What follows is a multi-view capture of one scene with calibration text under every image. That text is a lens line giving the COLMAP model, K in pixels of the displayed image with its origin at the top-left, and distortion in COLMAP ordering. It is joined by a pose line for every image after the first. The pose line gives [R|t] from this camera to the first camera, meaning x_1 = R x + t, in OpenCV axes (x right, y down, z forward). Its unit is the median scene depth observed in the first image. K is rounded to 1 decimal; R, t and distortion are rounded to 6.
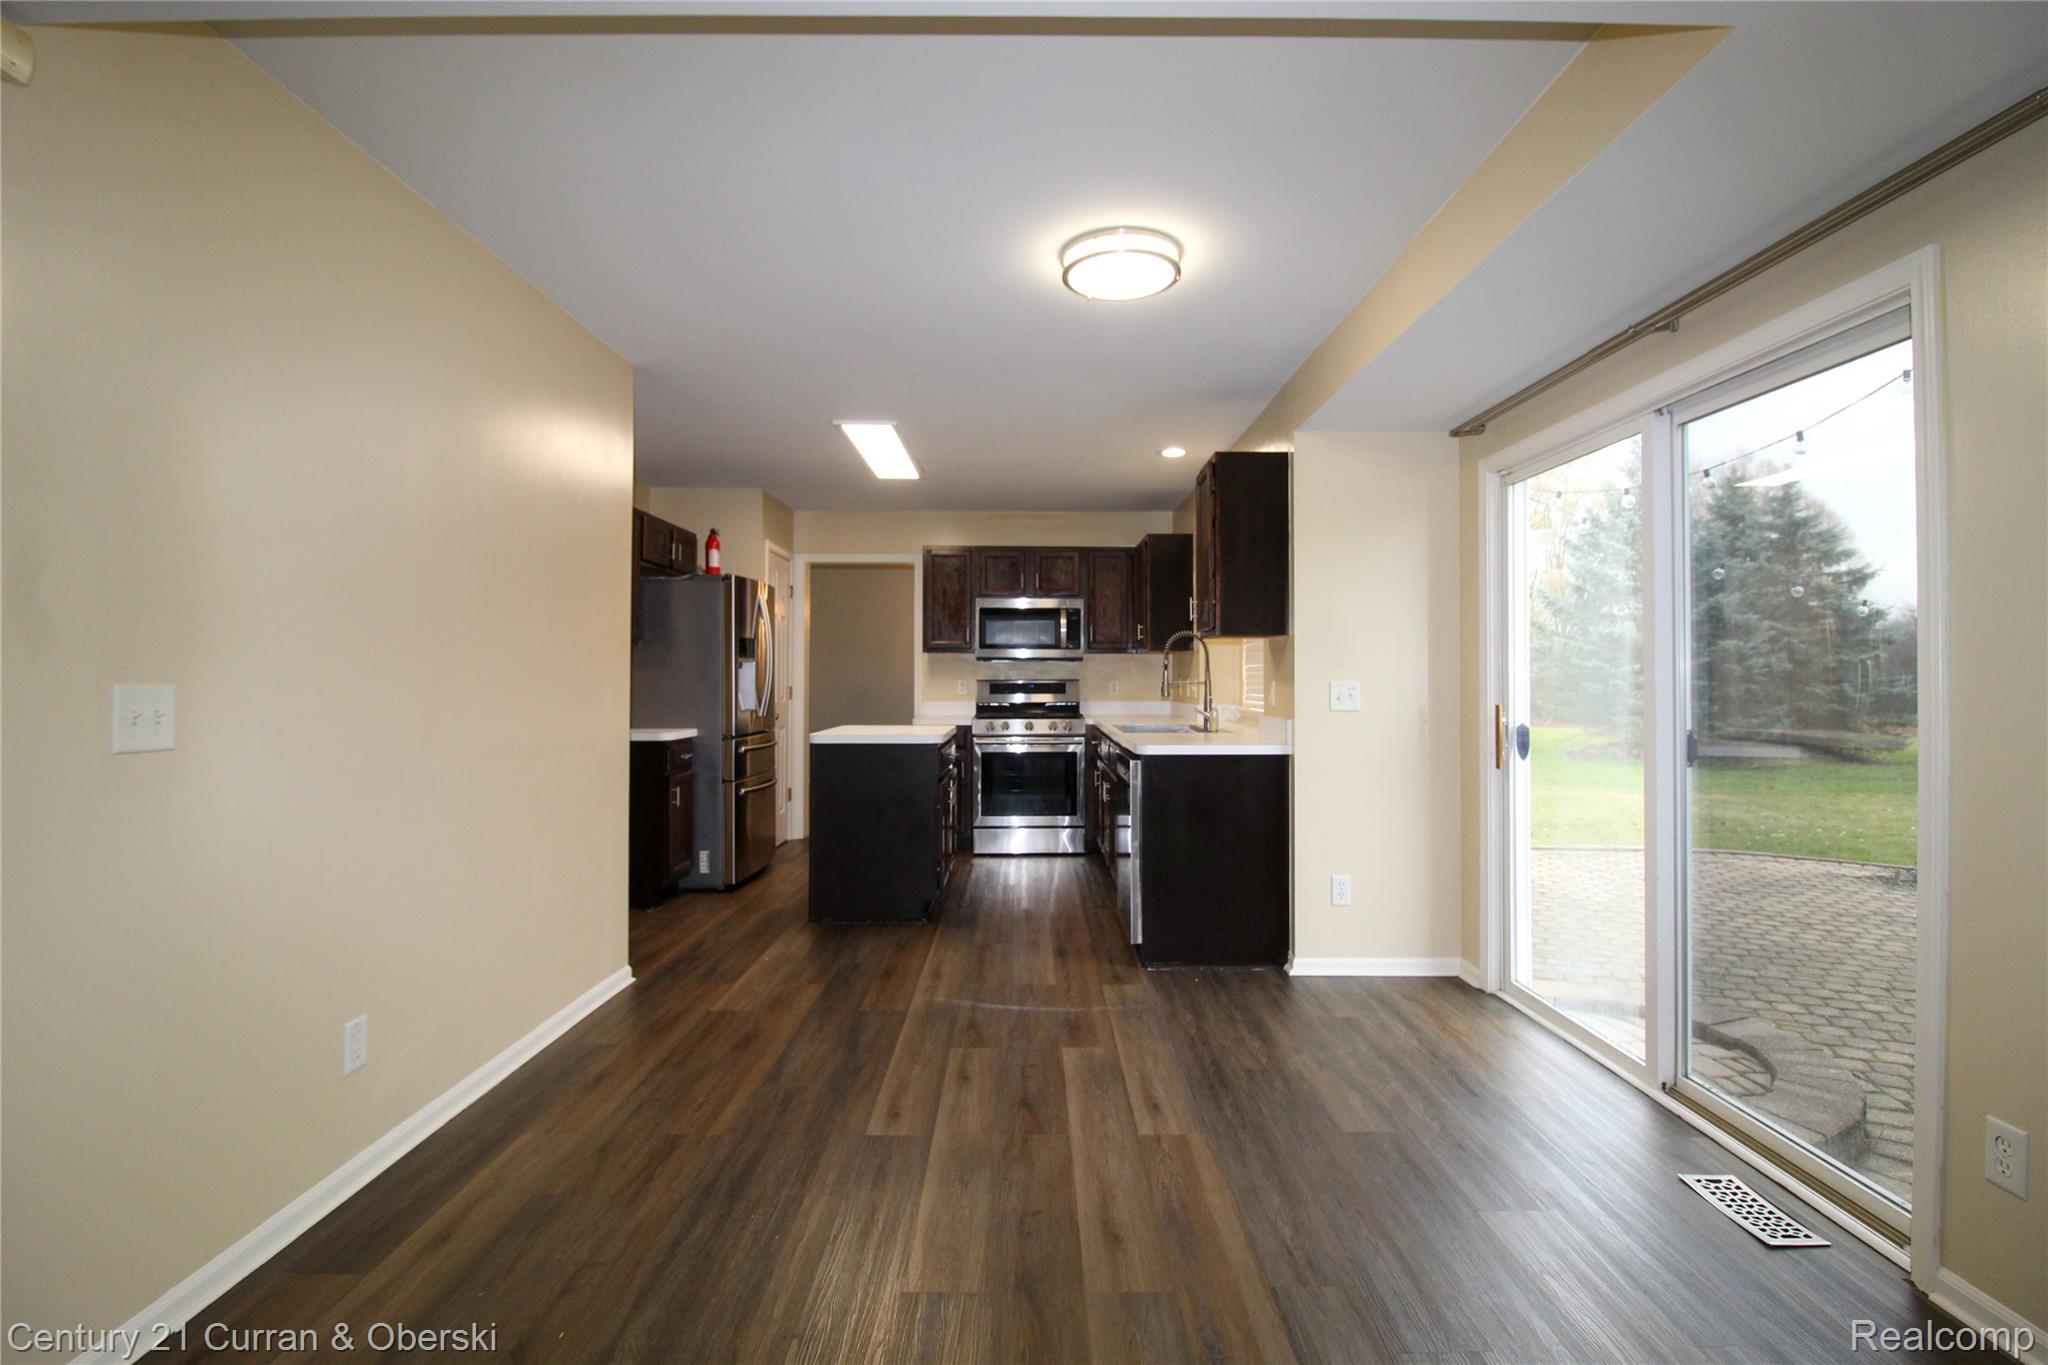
lens RADIAL K [[939.6, 0, 1044.9], [0, 939.6, 659.8], [0, 0, 1]] dist [-0.000755, -0.000218]
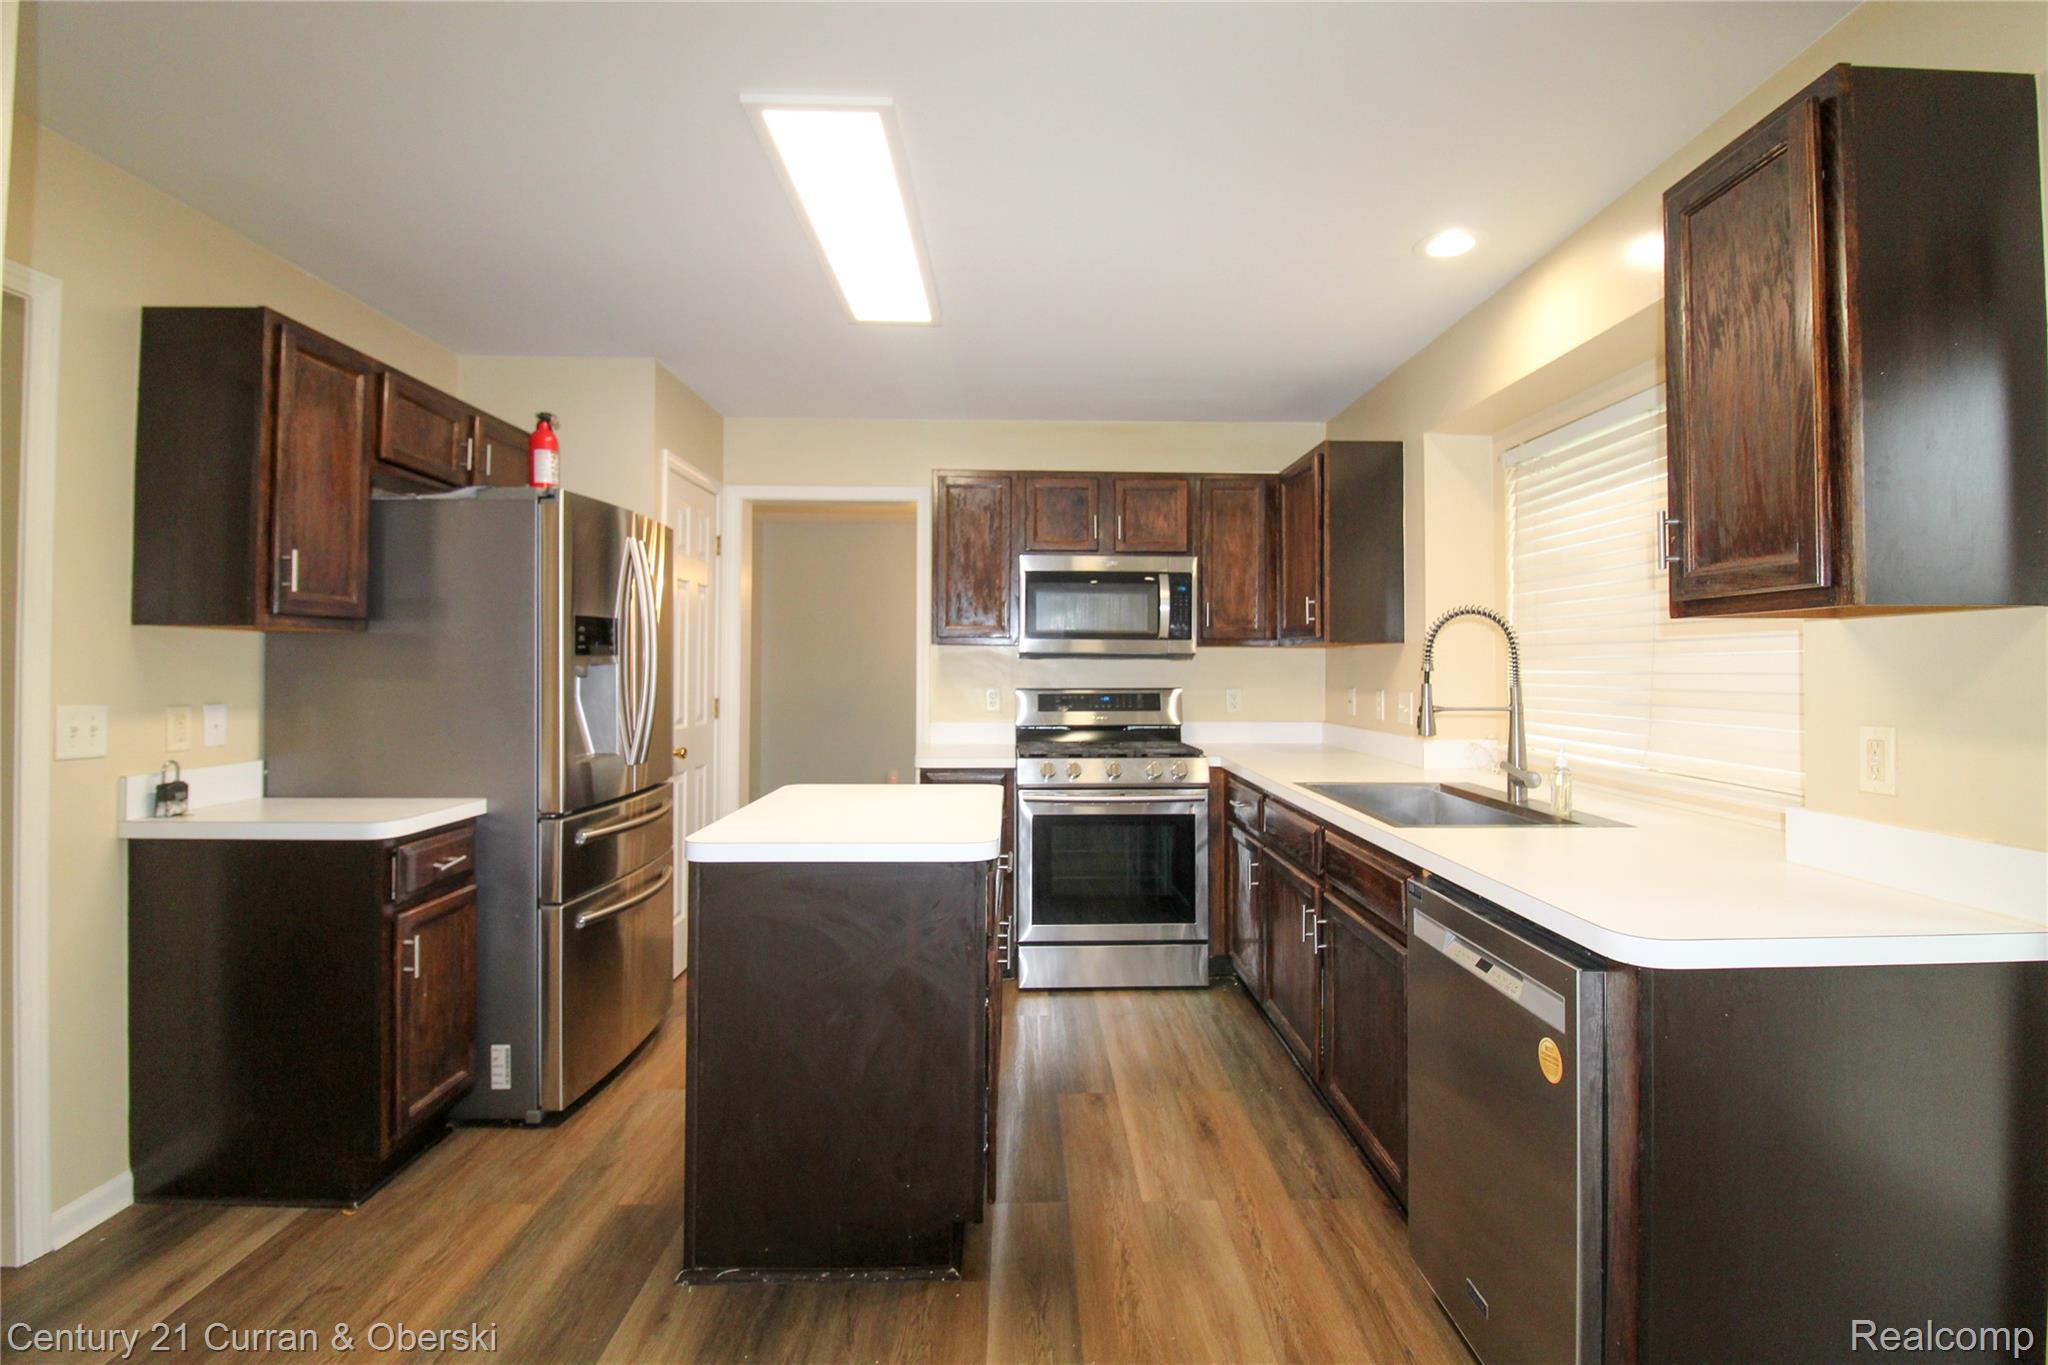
lens RADIAL K [[939.6, 0, 1044.9], [0, 939.6, 659.8], [0, 0, 1]] dist [-0.000755, -0.000218]
pose [[0.999946, 0.002965, 0.009911, -0.064800], [-0.003086, 0.999921, 0.012224, -0.005736], [-0.009874, -0.012254, 0.999876, 0.405528]]
